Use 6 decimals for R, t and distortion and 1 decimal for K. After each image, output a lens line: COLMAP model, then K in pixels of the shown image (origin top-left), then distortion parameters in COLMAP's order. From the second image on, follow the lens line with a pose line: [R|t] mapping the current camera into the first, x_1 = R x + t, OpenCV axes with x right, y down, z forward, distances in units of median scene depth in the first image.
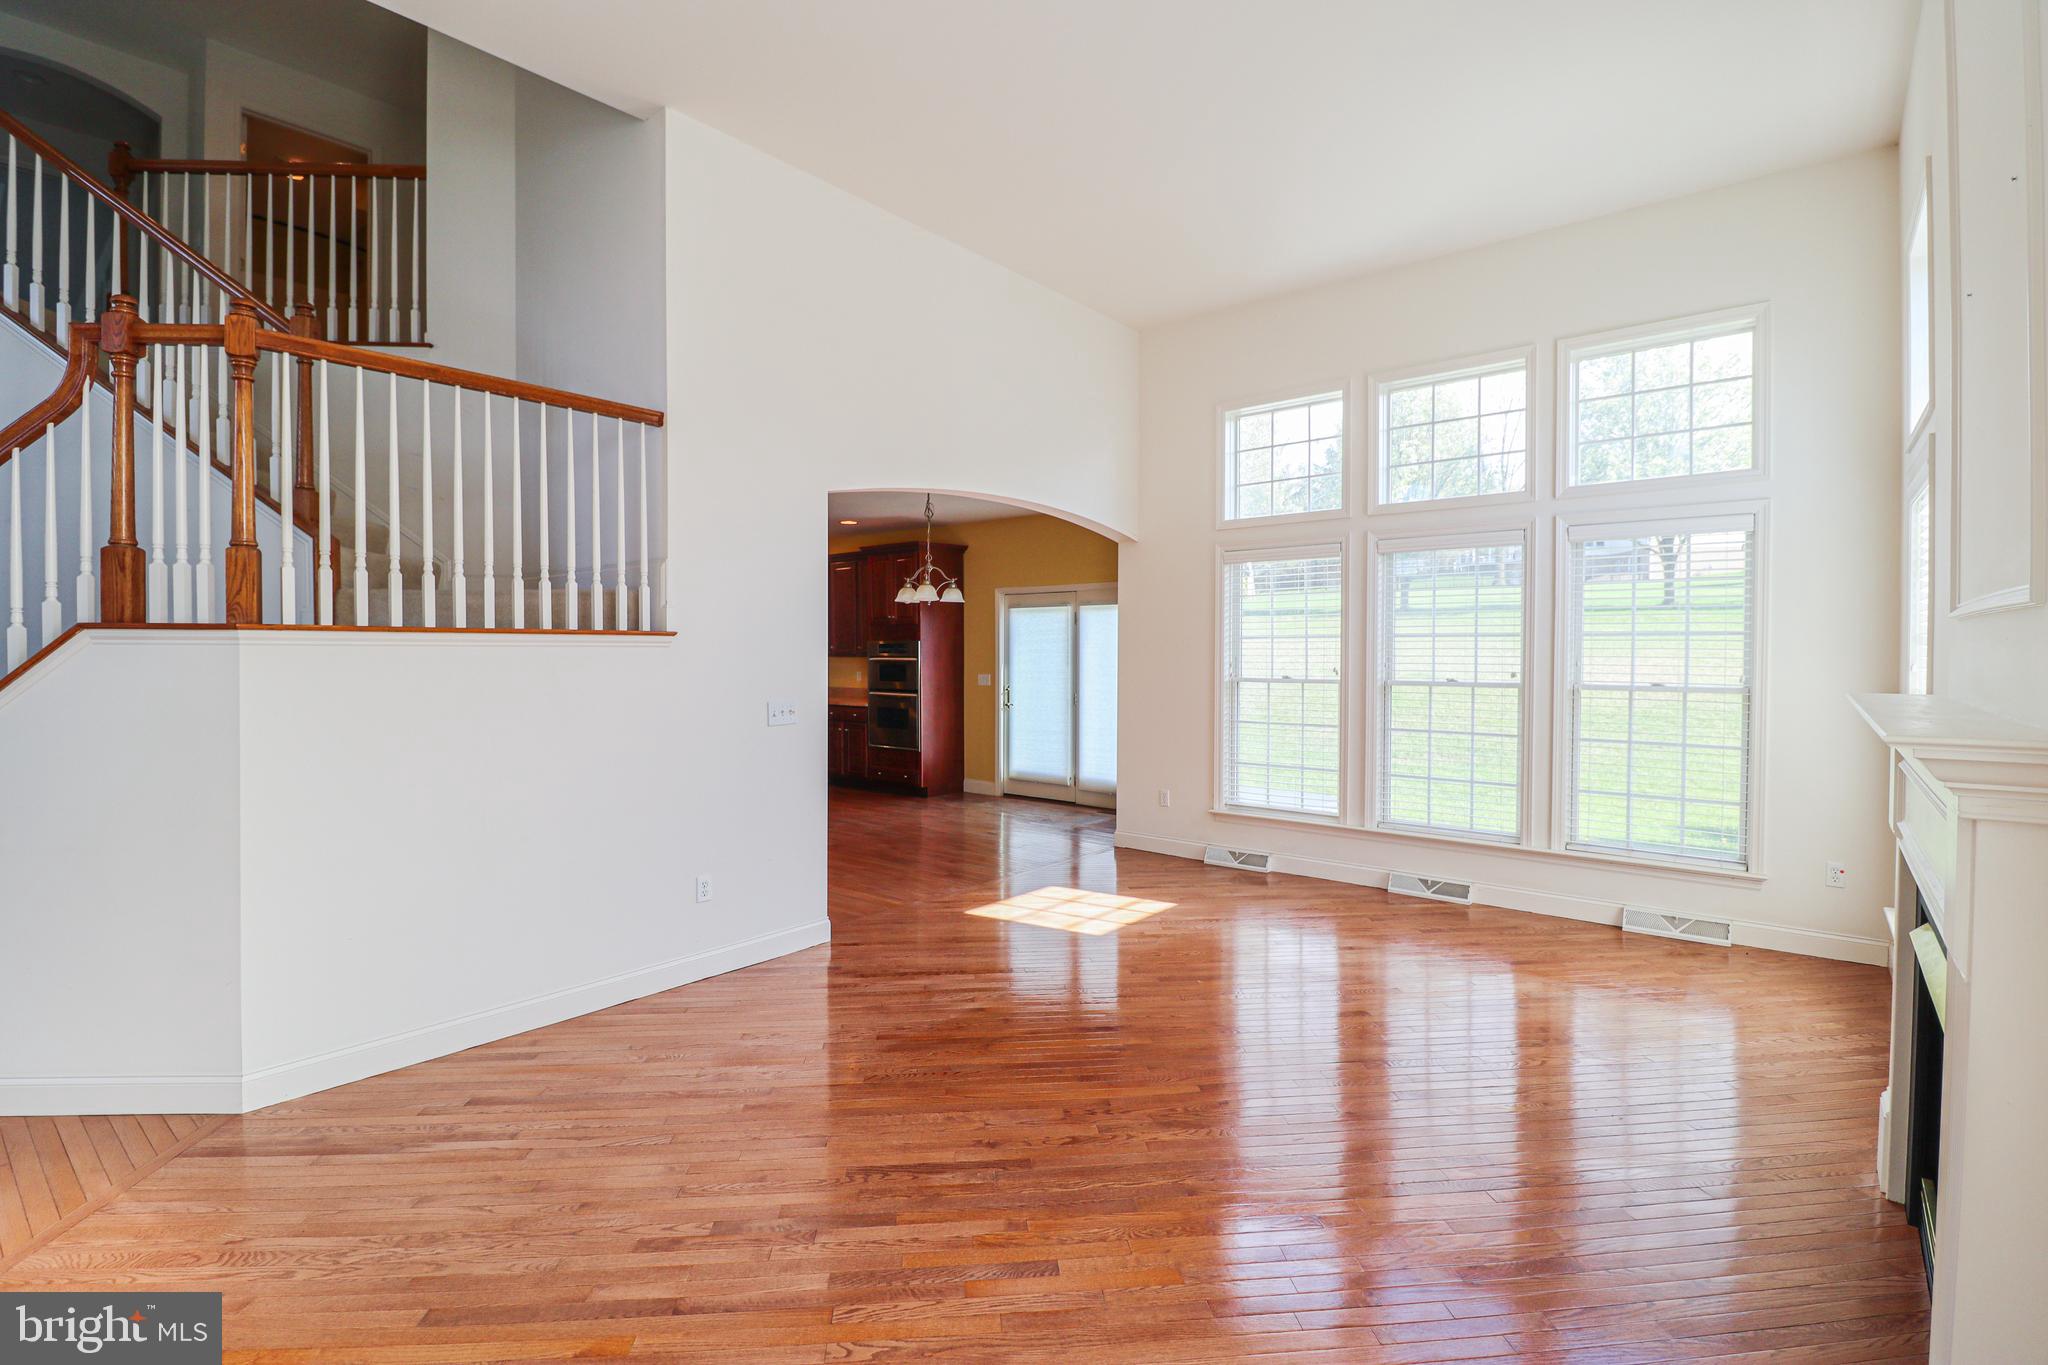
lens RADIAL K [[945.9, 0, 1034.5], [0, 945.9, 664.6], [0, 0, 1]] dist [-0.008418, -0.007846]
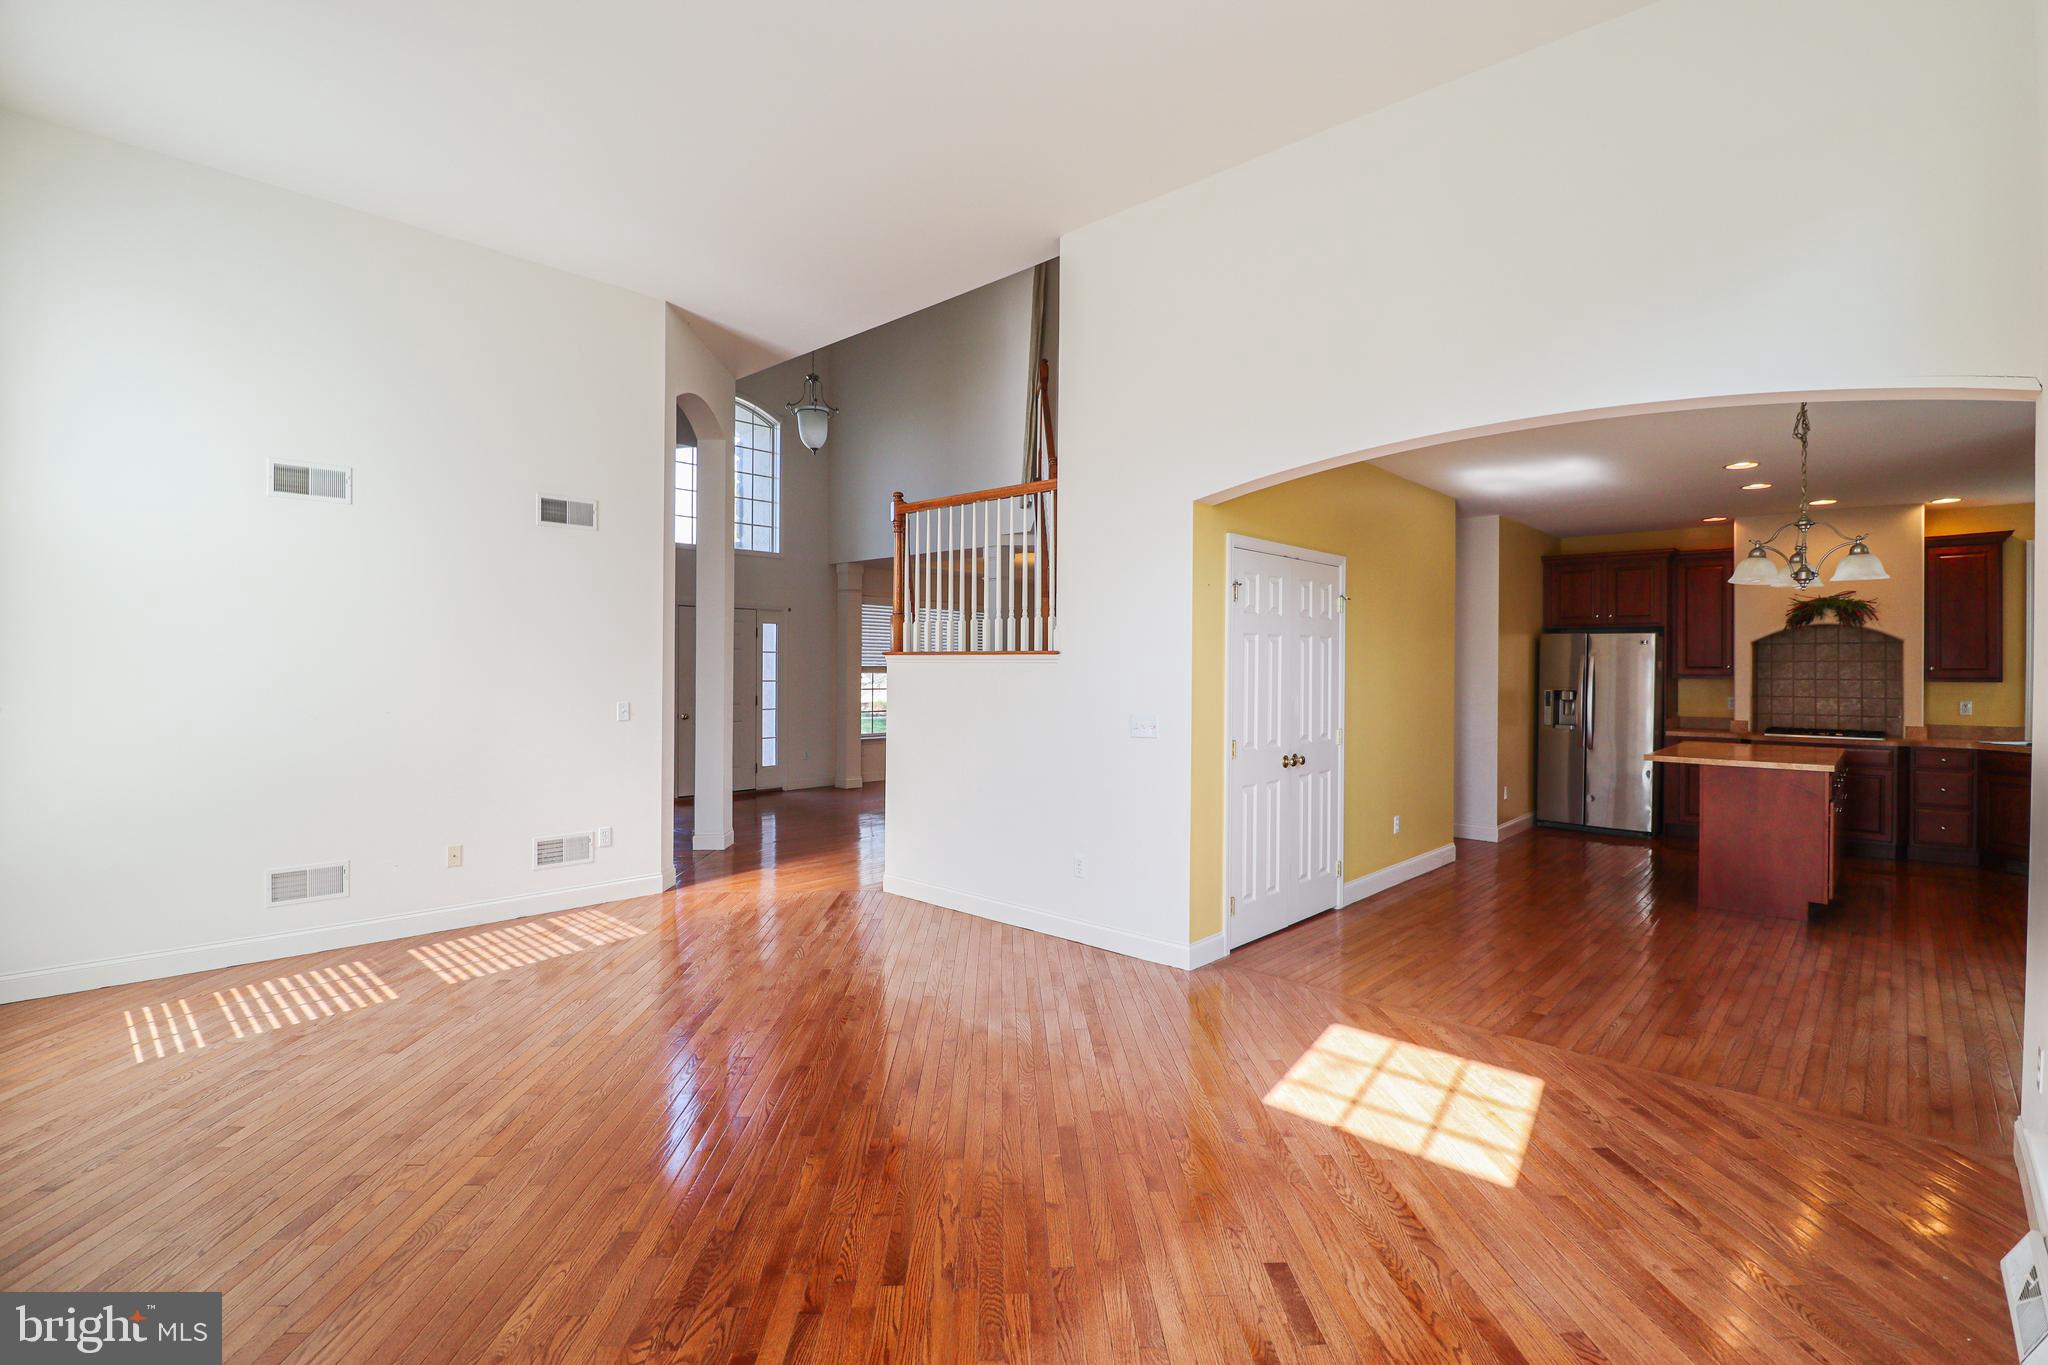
lens RADIAL K [[945.9, 0, 1032.4], [0, 945.9, 668.1], [0, 0, 1]] dist [-0.008418, -0.007846]
pose [[-0.055983, 0.002456, -0.998429, 0.379929], [-0.020014, 0.999793, 0.003582, -0.007371], [0.998231, 0.020183, -0.055923, 0.452097]]
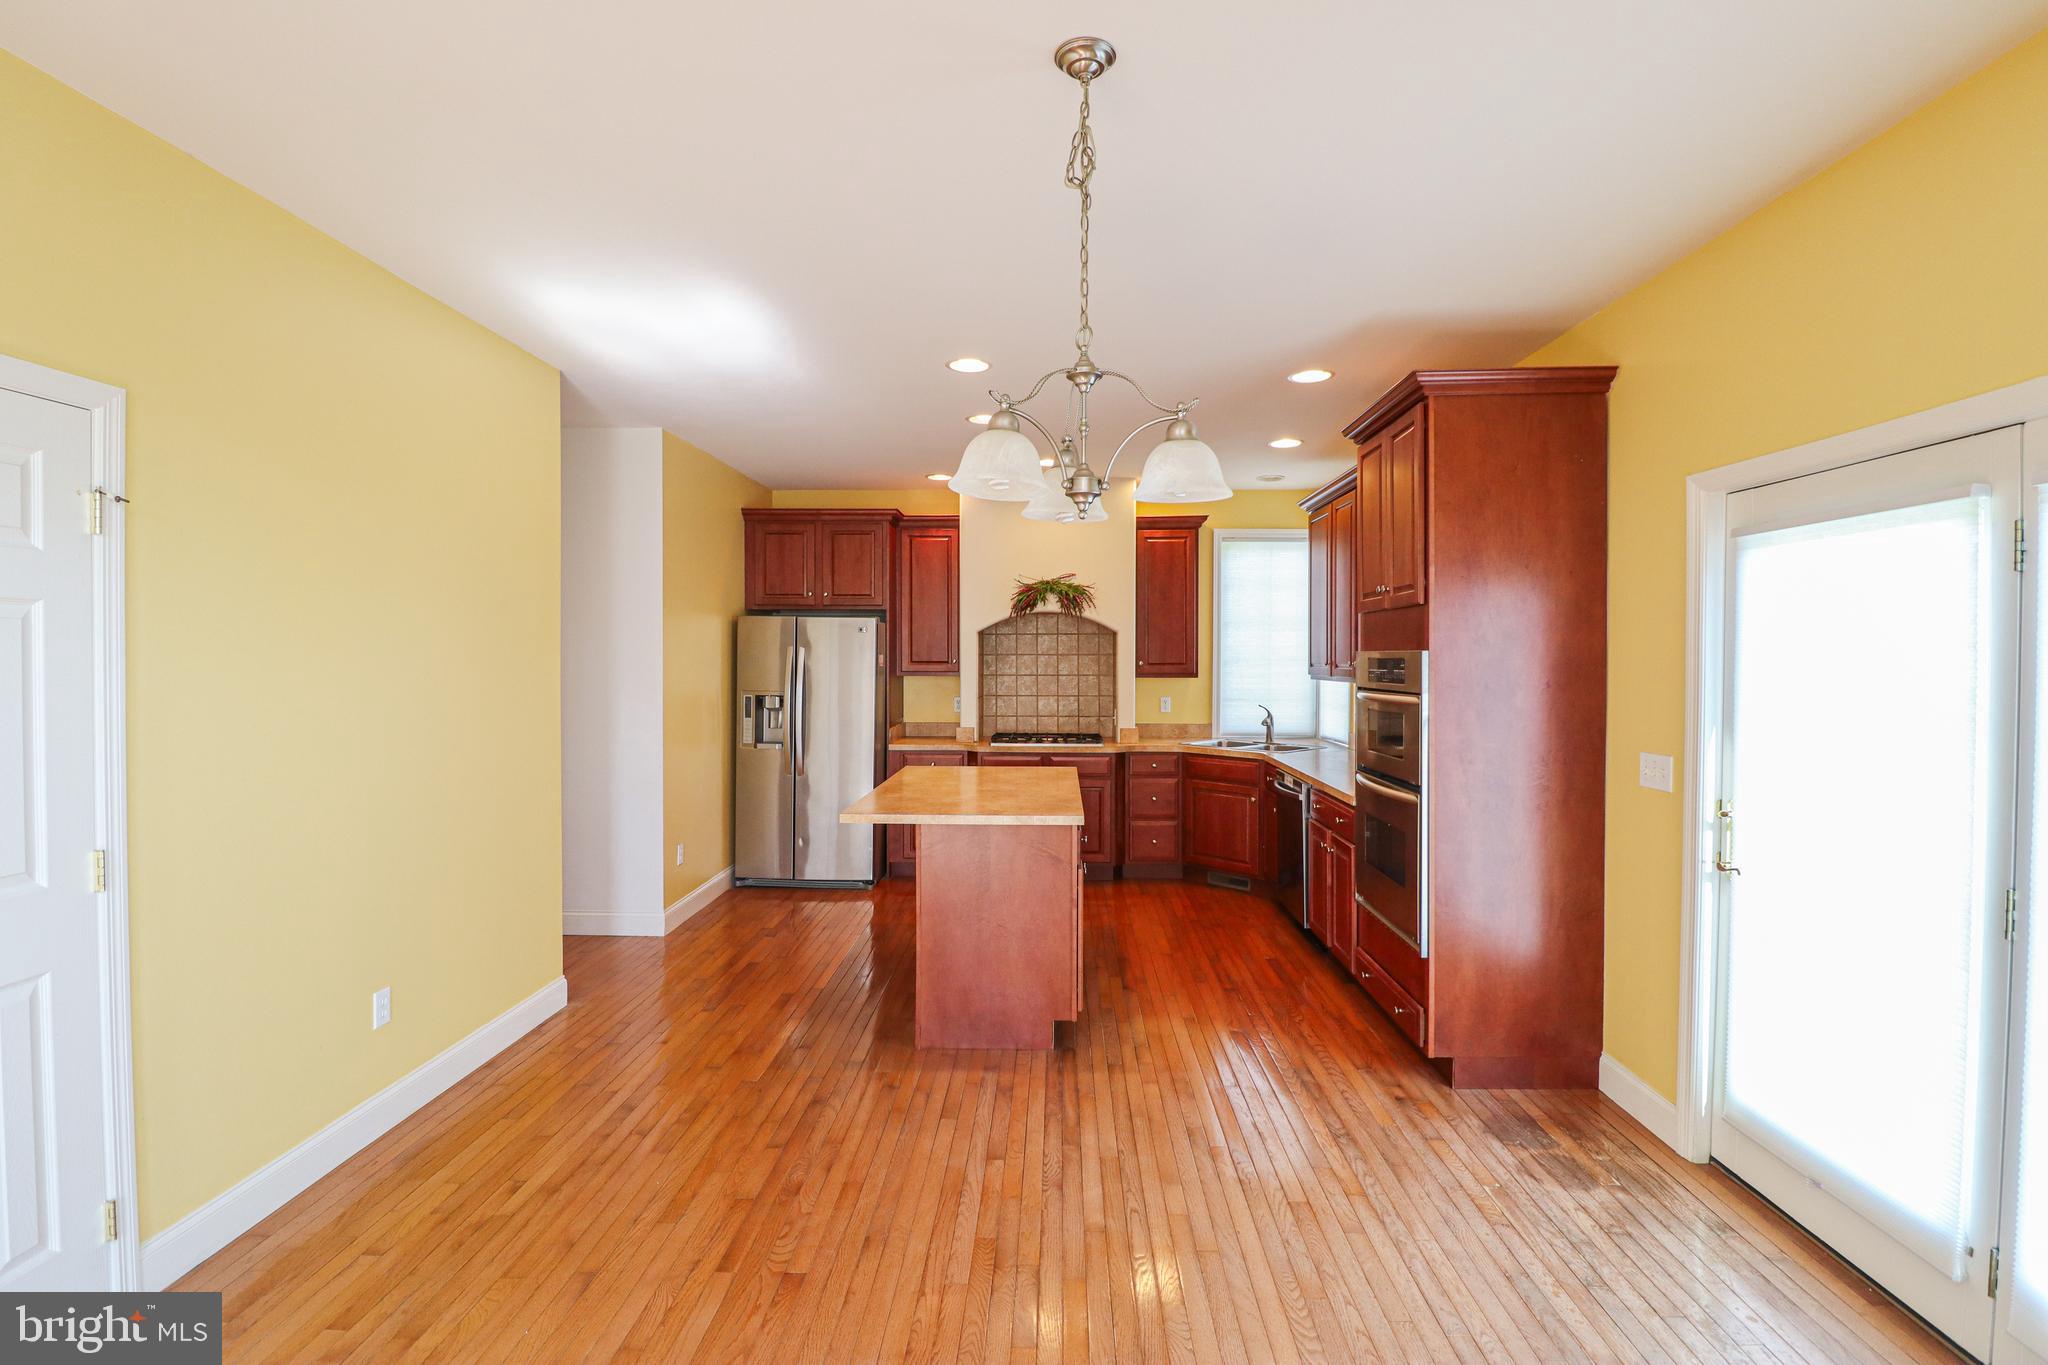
lens RADIAL K [[945.9, 0, 1021.4], [0, 945.9, 664.6], [0, 0, 1]] dist [-0.008418, -0.007846]
pose [[0.605527, 0.010448, -0.795756, 0.071041], [-0.015176, 0.999884, 0.001580, -0.017899], [0.795680, 0.011120, 0.605616, 0.656692]]
